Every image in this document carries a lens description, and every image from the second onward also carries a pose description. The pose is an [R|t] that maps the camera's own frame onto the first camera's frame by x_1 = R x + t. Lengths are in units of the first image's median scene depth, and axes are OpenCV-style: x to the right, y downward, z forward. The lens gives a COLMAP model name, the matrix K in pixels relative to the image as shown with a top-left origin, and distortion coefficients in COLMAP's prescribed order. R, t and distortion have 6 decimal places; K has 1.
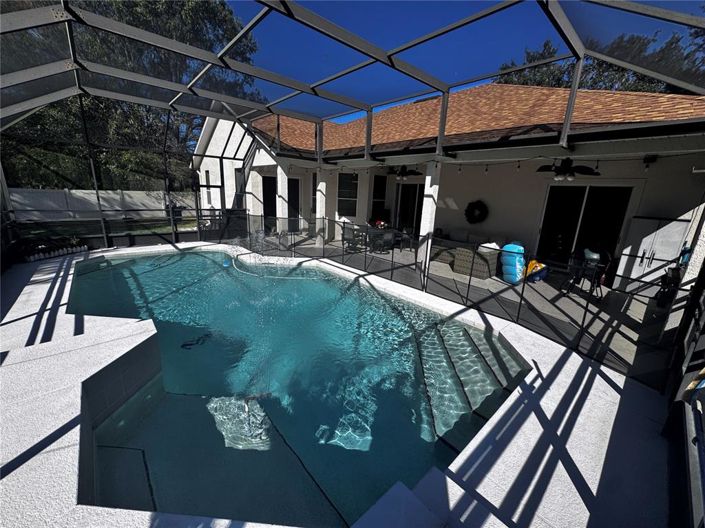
lens RADIAL K [[281.8, 0, 352.5], [0, 281.8, 264.0], [0, 0, 1]] dist [-0.001320, -0.000156]
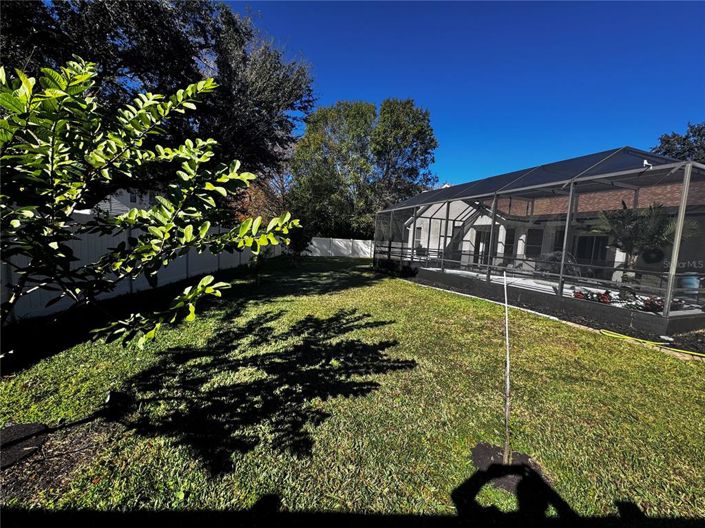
lens RADIAL K [[281.8, 0, 352.5], [0, 281.8, 264.0], [0, 0, 1]] dist [-0.001320, -0.000156]
pose [[0.939180, 0.035023, -0.341634, -0.447172], [-0.096021, 0.981891, -0.163310, 0.216515], [0.329728, 0.186181, 0.925536, -0.724393]]
